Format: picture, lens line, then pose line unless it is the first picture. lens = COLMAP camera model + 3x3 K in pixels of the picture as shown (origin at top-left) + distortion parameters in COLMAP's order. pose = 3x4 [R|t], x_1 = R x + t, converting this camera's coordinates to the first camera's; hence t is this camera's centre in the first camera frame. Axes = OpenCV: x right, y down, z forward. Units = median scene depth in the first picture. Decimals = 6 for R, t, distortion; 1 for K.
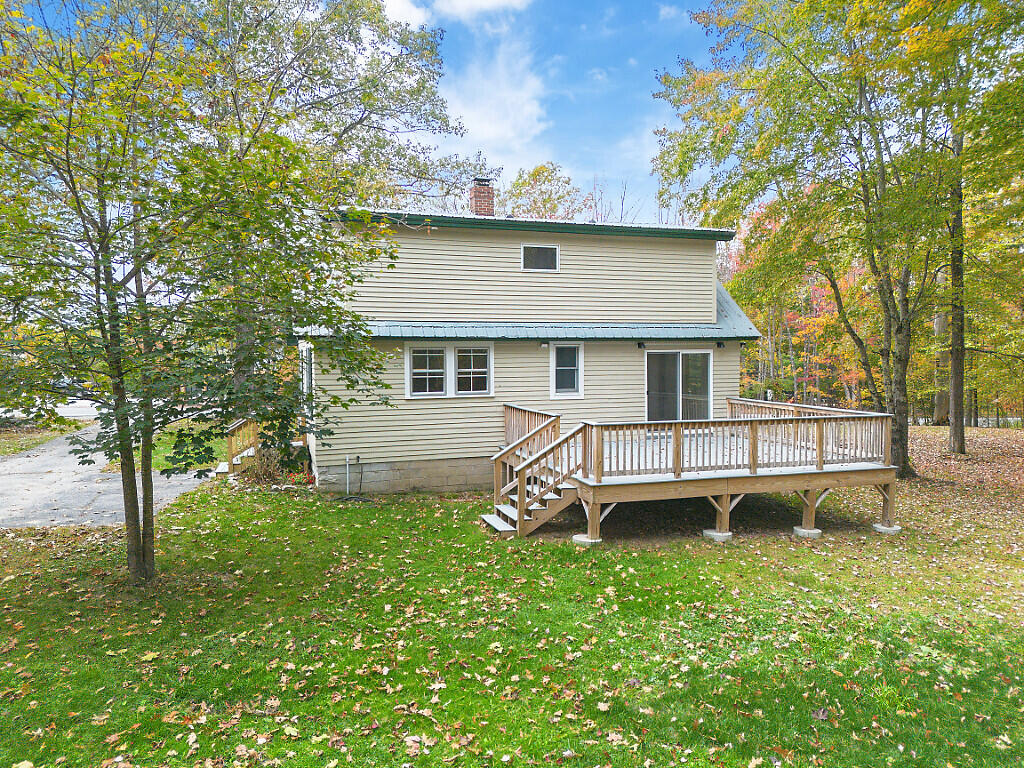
lens RADIAL K [[697.6, 0, 512.0], [0, 697.6, 384.0], [0, 0, 1]] dist [0.086219, -0.090764]
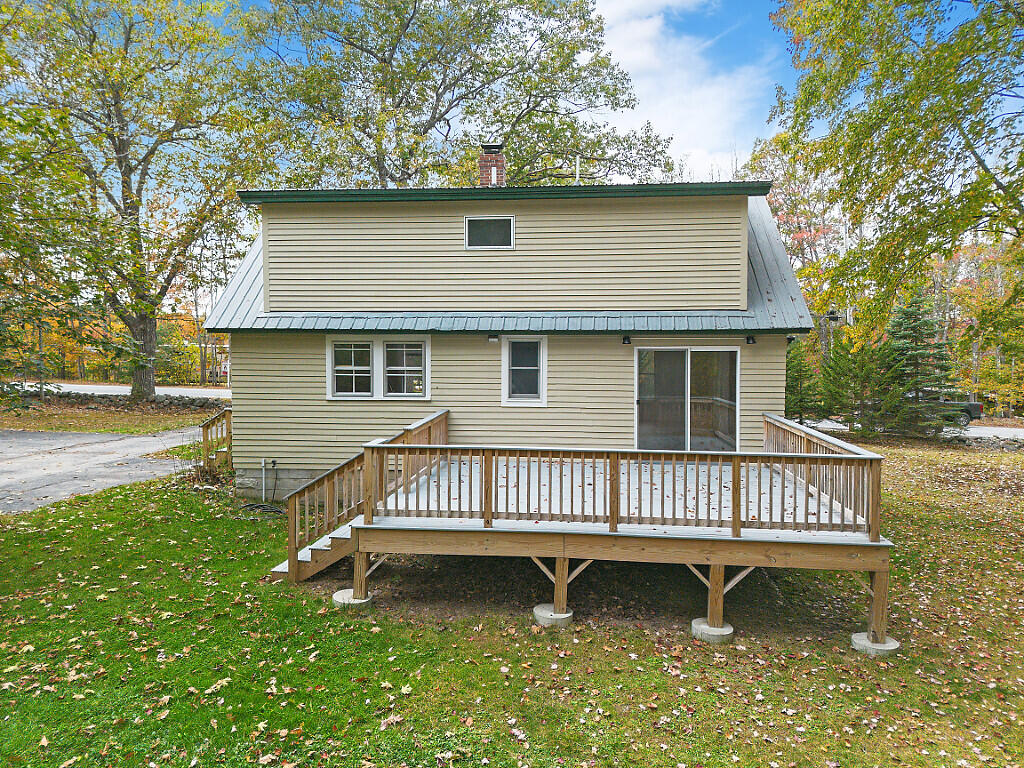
lens RADIAL K [[697.6, 0, 512.0], [0, 697.6, 384.0], [0, 0, 1]] dist [0.086219, -0.090764]
pose [[0.917153, 0.028838, -0.397490, 0.406413], [-0.025308, 0.999580, 0.014124, -0.016323], [0.397731, -0.002894, 0.917498, 0.271206]]
